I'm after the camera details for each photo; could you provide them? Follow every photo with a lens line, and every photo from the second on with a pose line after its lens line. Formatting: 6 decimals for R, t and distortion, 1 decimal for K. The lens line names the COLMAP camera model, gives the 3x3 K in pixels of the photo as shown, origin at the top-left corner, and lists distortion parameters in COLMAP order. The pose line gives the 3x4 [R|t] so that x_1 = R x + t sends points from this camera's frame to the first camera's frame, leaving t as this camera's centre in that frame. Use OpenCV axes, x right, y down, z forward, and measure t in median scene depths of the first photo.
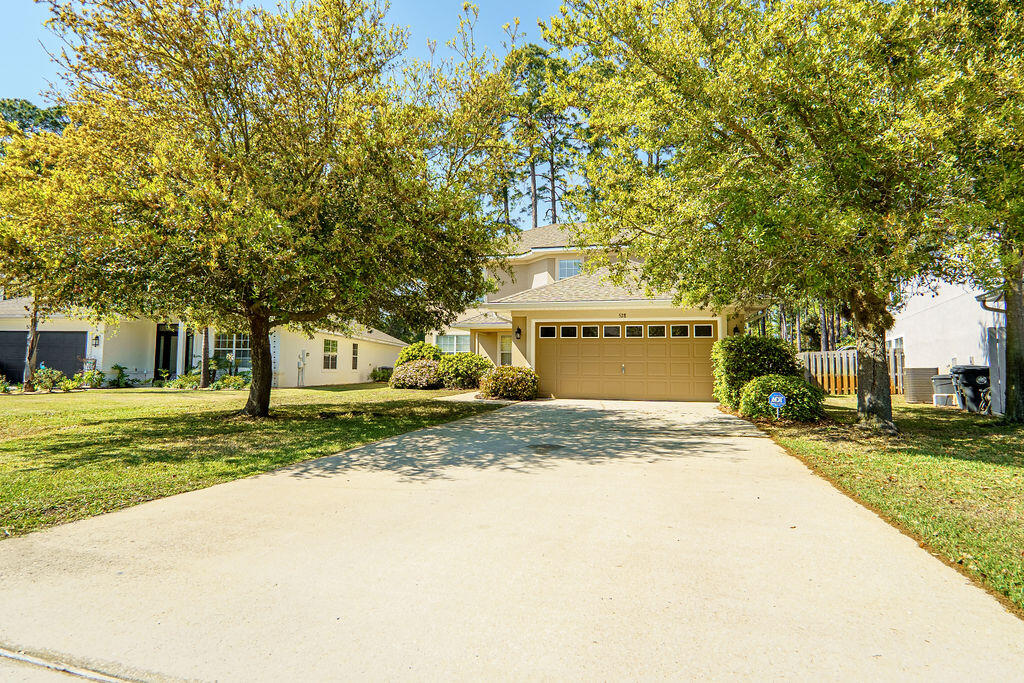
lens RADIAL K [[524.5, 0, 512.0], [0, 524.5, 341.5], [0, 0, 1]] dist [-0.000010, -0.000010]
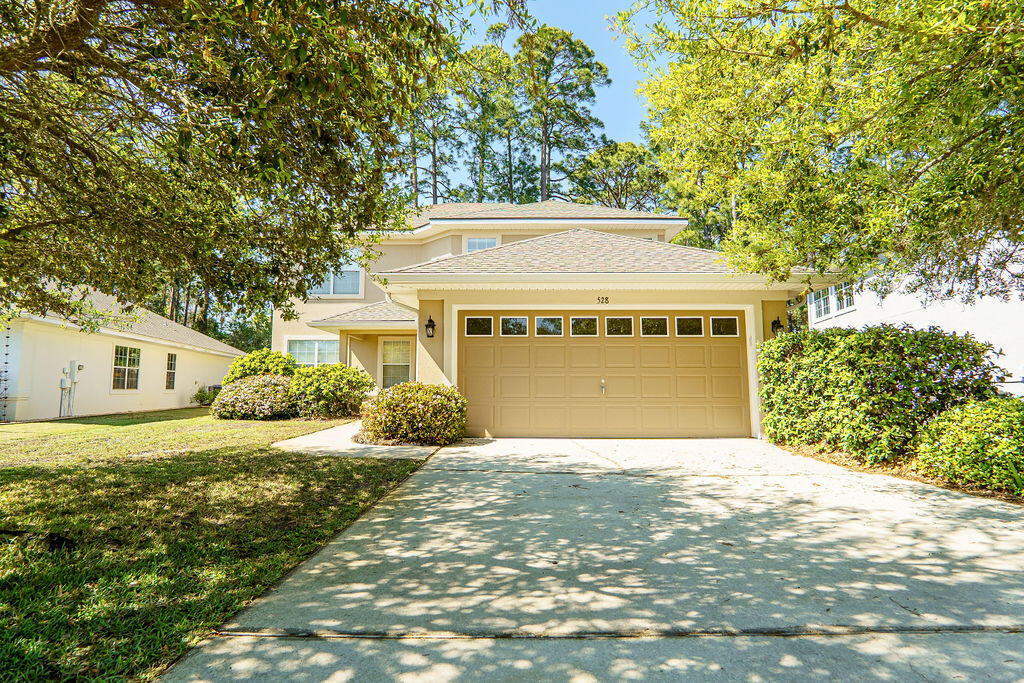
lens RADIAL K [[526.6, 0, 512.0], [0, 526.6, 341.5], [0, 0, 1]] dist [-0.035430, 0.000620]
pose [[0.969029, 0.010931, 0.246706, -0.029588], [-0.003190, 0.999491, -0.031754, 0.012106], [-0.246928, 0.029984, 0.968570, 0.270756]]
